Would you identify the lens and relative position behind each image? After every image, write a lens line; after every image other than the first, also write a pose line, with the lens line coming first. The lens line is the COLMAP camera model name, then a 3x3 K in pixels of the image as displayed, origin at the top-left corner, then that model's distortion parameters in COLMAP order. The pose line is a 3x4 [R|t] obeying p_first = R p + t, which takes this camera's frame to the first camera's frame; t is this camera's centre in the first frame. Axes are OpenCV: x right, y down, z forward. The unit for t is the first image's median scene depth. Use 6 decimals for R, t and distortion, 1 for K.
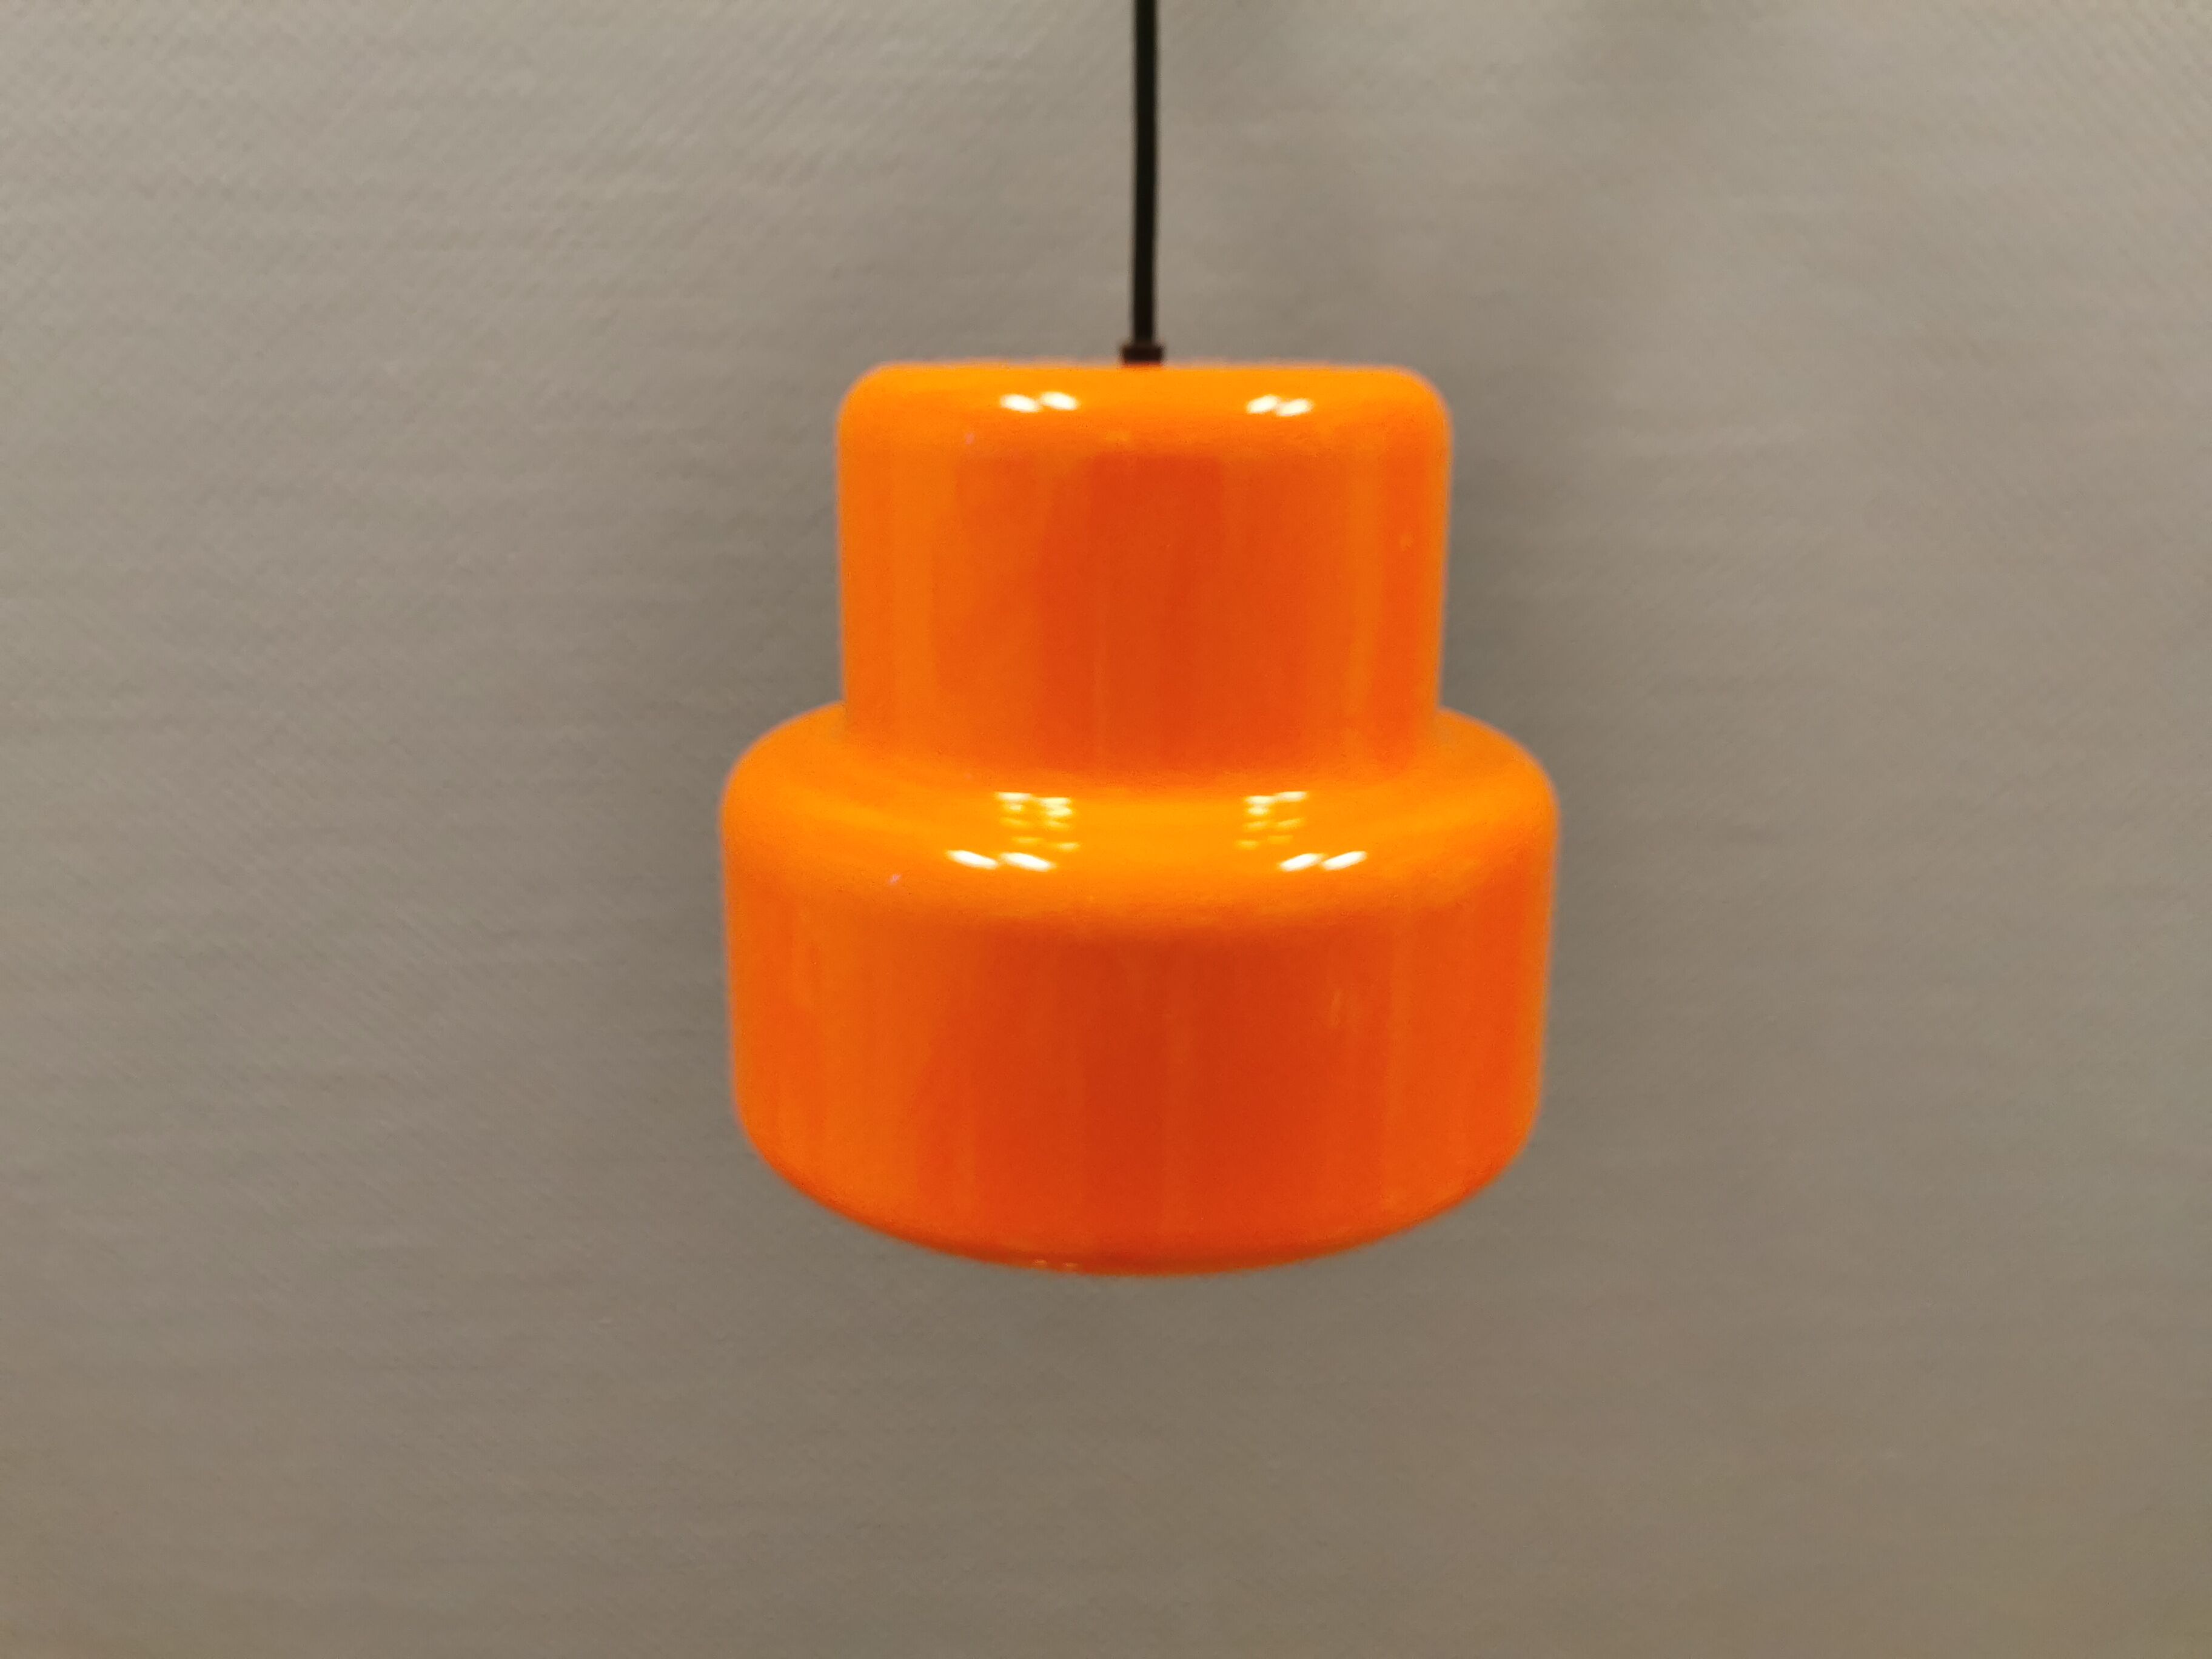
lens RADIAL K [[1723.8, 0, 1150.3], [0, 1723.8, 778.8], [0, 0, 1]] dist [0.048338, -0.091224]
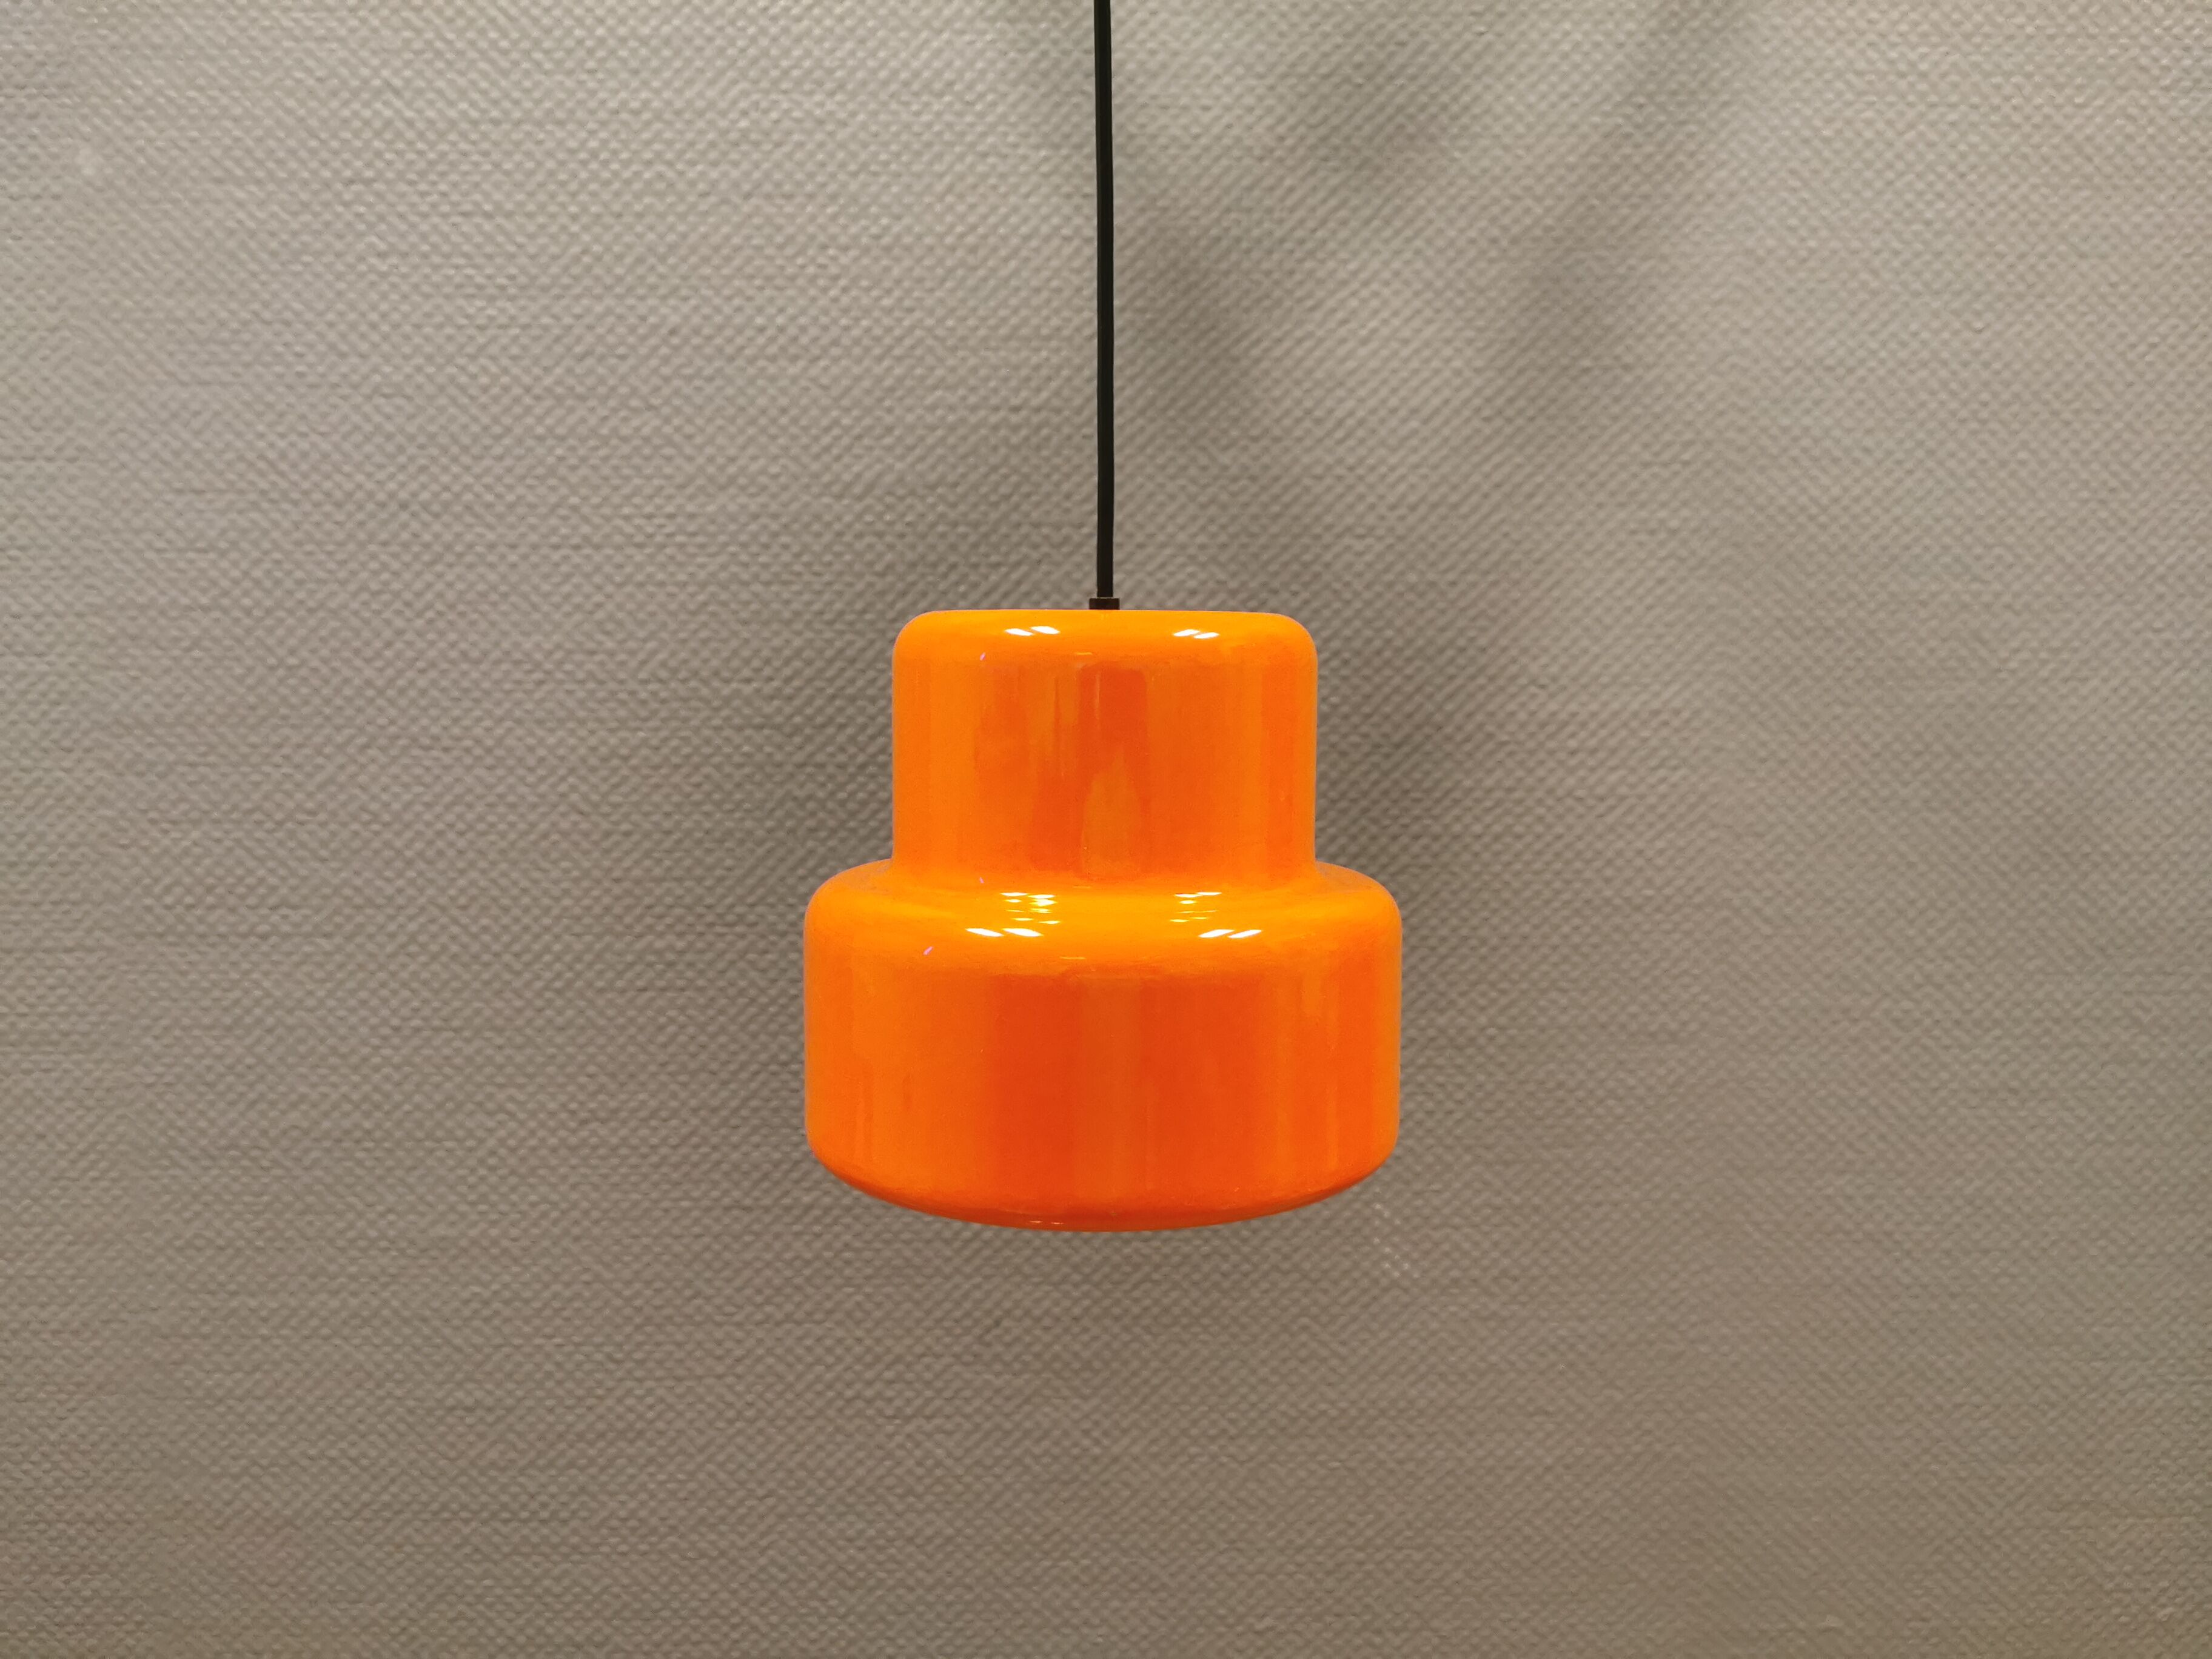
lens RADIAL K [[1758.7, 0, 1130.5], [0, 1758.7, 833.8], [0, 0, 1]] dist [0.040736, -0.002624]
pose [[0.999645, 0.002632, -0.026521, 0.027184], [-0.006500, 0.989140, -0.146831, 0.082824], [0.025846, 0.146951, 0.988806, -0.223656]]
